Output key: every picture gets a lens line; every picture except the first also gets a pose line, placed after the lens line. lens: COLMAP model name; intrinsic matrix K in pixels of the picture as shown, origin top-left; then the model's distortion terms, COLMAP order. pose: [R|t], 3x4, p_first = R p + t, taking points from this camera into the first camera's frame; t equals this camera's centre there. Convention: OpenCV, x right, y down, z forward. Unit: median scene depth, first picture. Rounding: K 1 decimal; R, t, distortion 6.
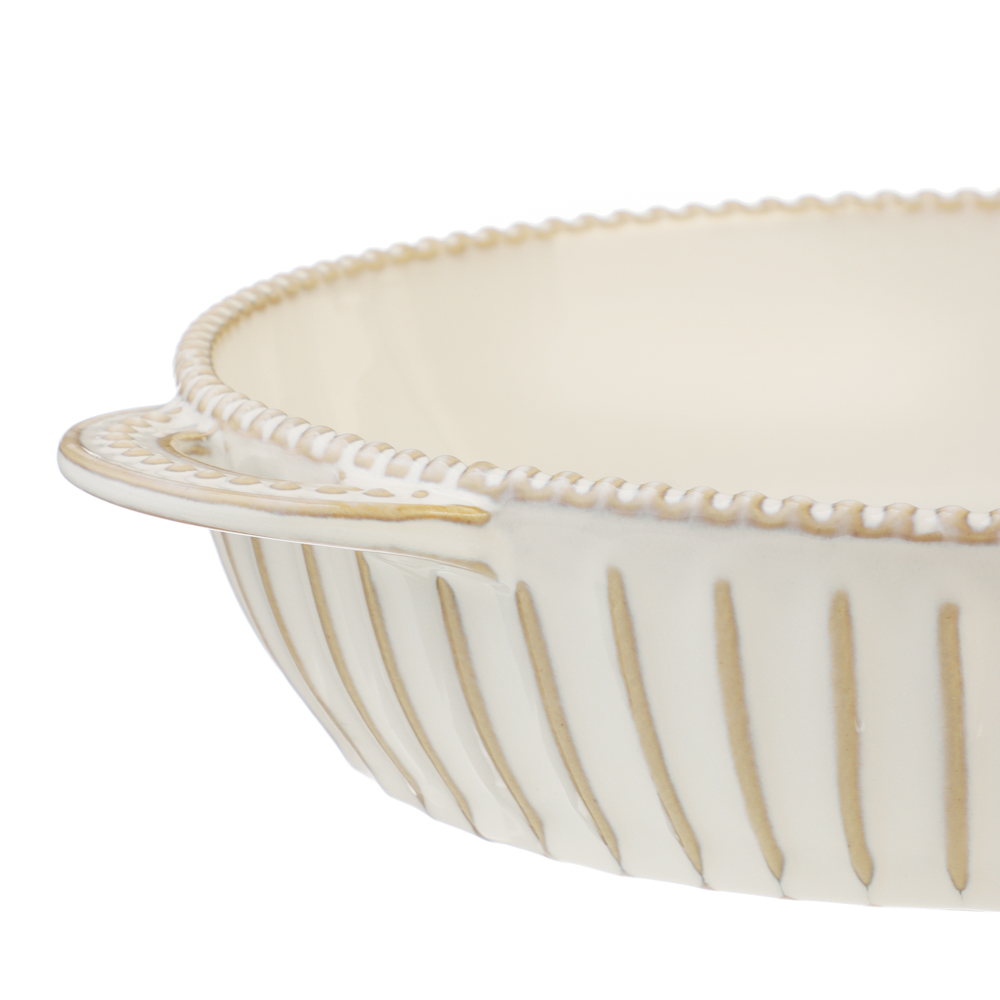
lens RADIAL K [[7053.0, 0, 500.0], [0, 7053.0, 500.0], [0, 0, 1]] dist [0.826095, 0.000000]
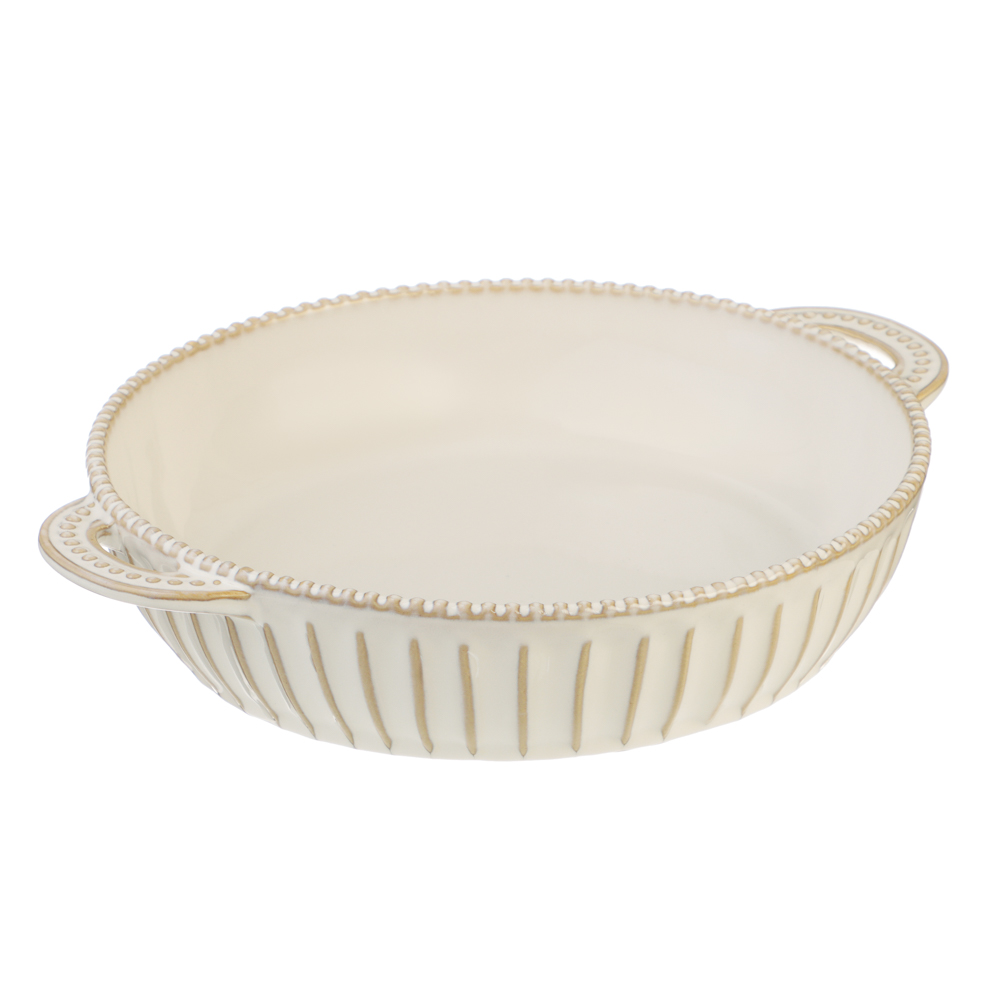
lens RADIAL K [[4802.3, 0, 500.6], [0, 4802.3, 499.5], [0, 0, 1]] dist [0.794839, 0.000000]
pose [[0.997987, -0.027724, 0.057044, -0.008254], [0.021757, 0.994476, 0.102688, -0.175425], [-0.059575, -0.101240, 0.993077, -0.453136]]
